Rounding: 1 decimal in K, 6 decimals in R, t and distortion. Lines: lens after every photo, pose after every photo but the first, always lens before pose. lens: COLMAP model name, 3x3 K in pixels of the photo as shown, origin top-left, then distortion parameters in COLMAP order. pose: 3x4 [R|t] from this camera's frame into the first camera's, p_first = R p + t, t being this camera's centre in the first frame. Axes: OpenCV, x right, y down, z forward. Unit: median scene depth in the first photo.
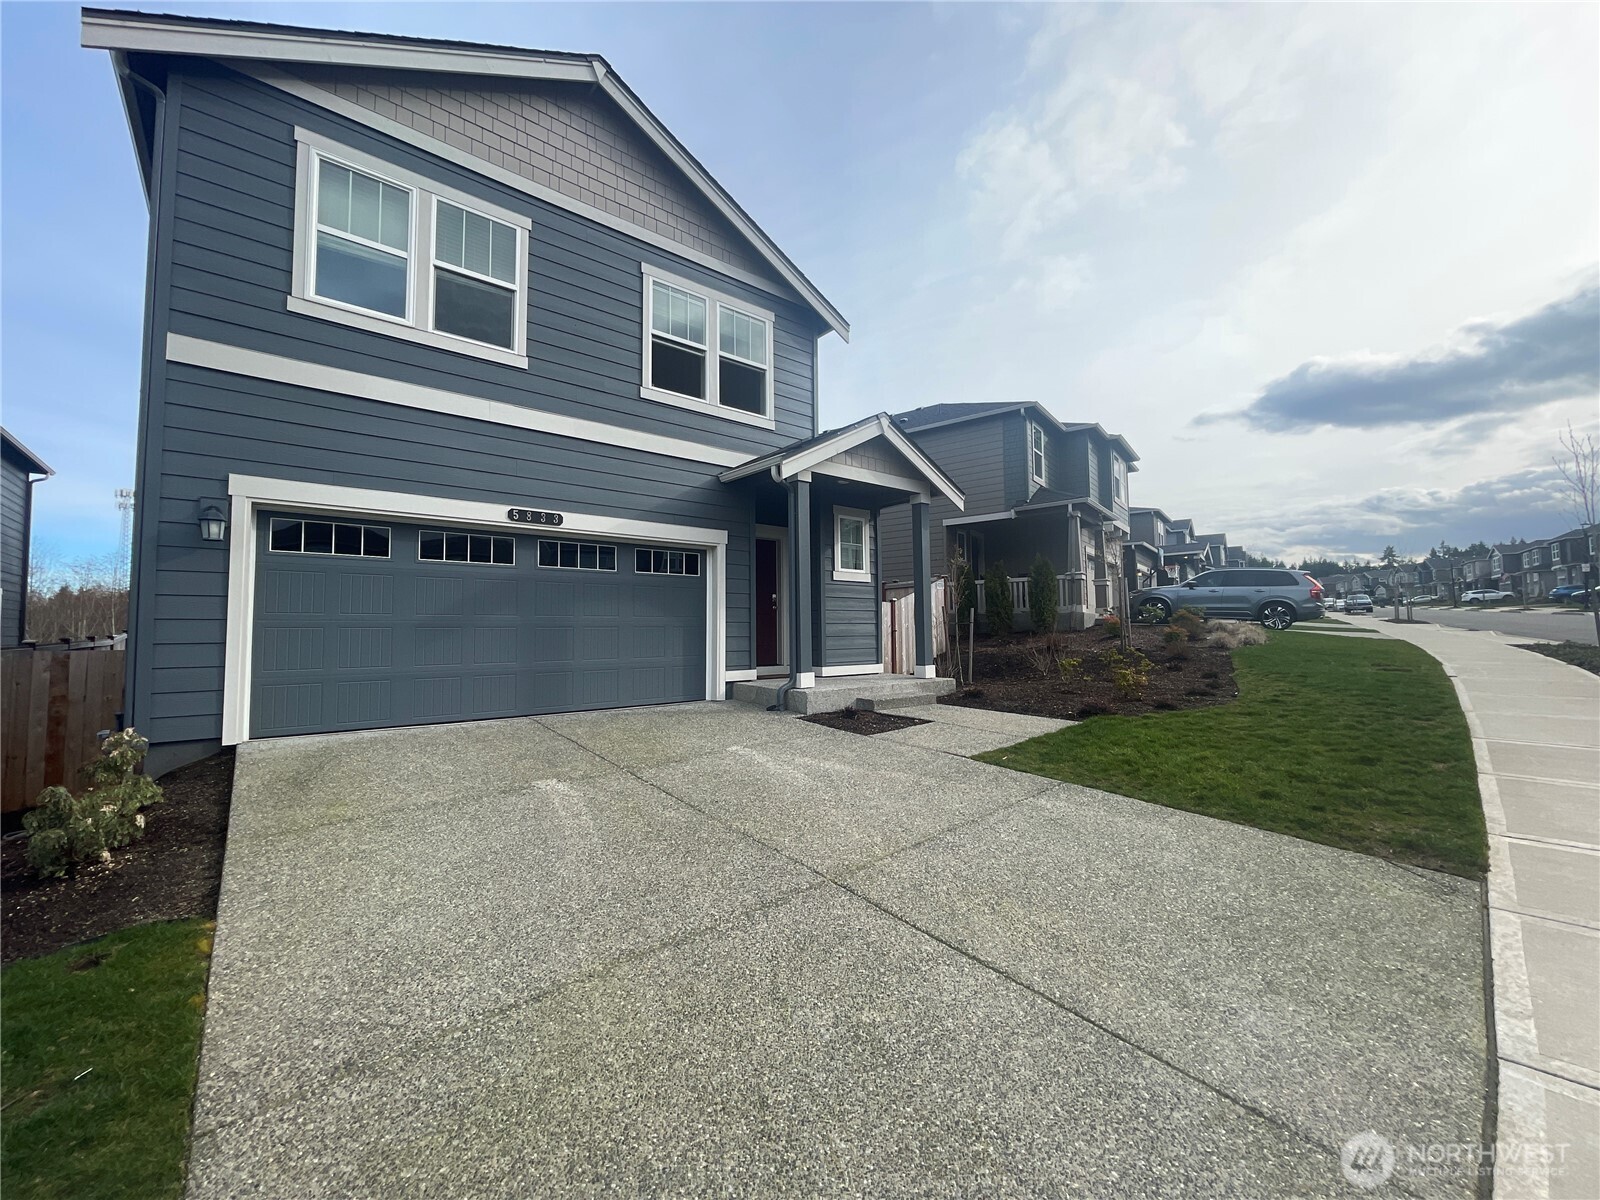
lens RADIAL K [[647.9, 0, 803.9], [0, 647.9, 595.1], [0, 0, 1]] dist [-0.001200, 0.000264]
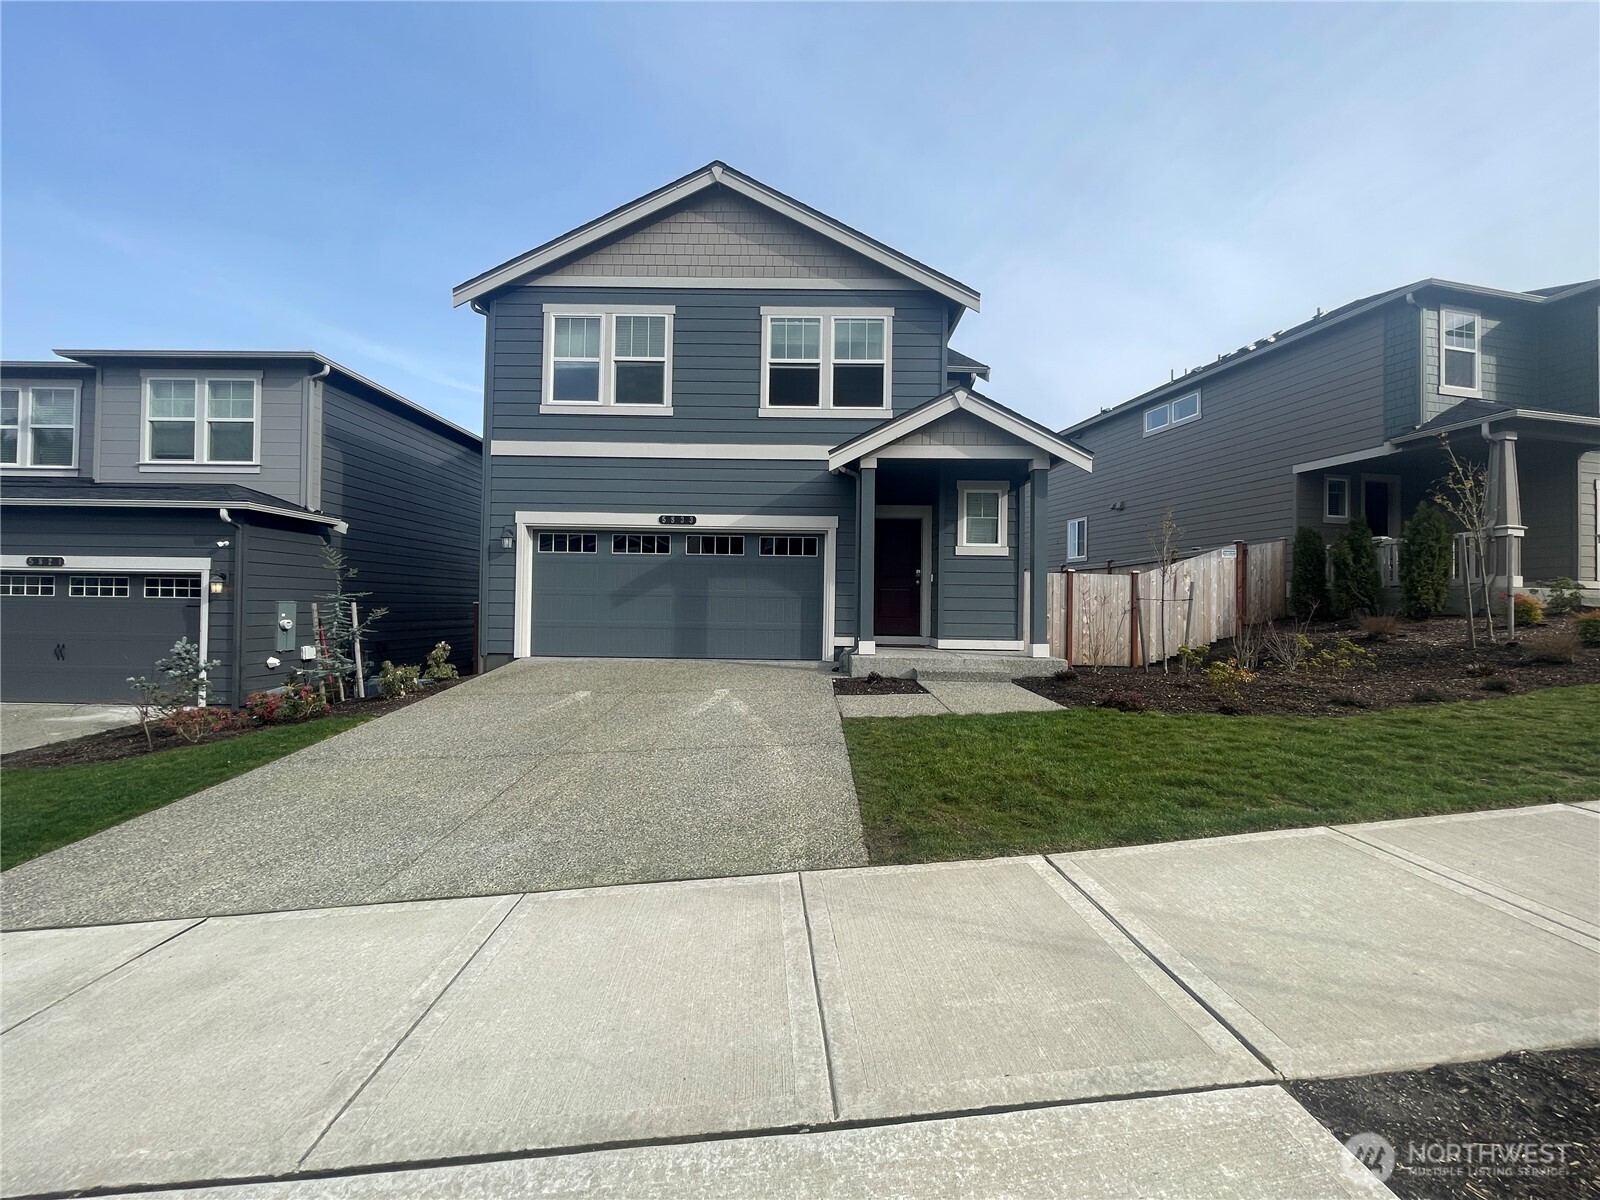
lens RADIAL K [[647.9, 0, 802.5], [0, 647.9, 596.2], [0, 0, 1]] dist [-0.001200, 0.000264]
pose [[0.760272, 0.011996, -0.649494, 0.640454], [0.016411, 0.999156, 0.037664, -0.001533], [0.649397, -0.039294, 0.759434, 0.081711]]
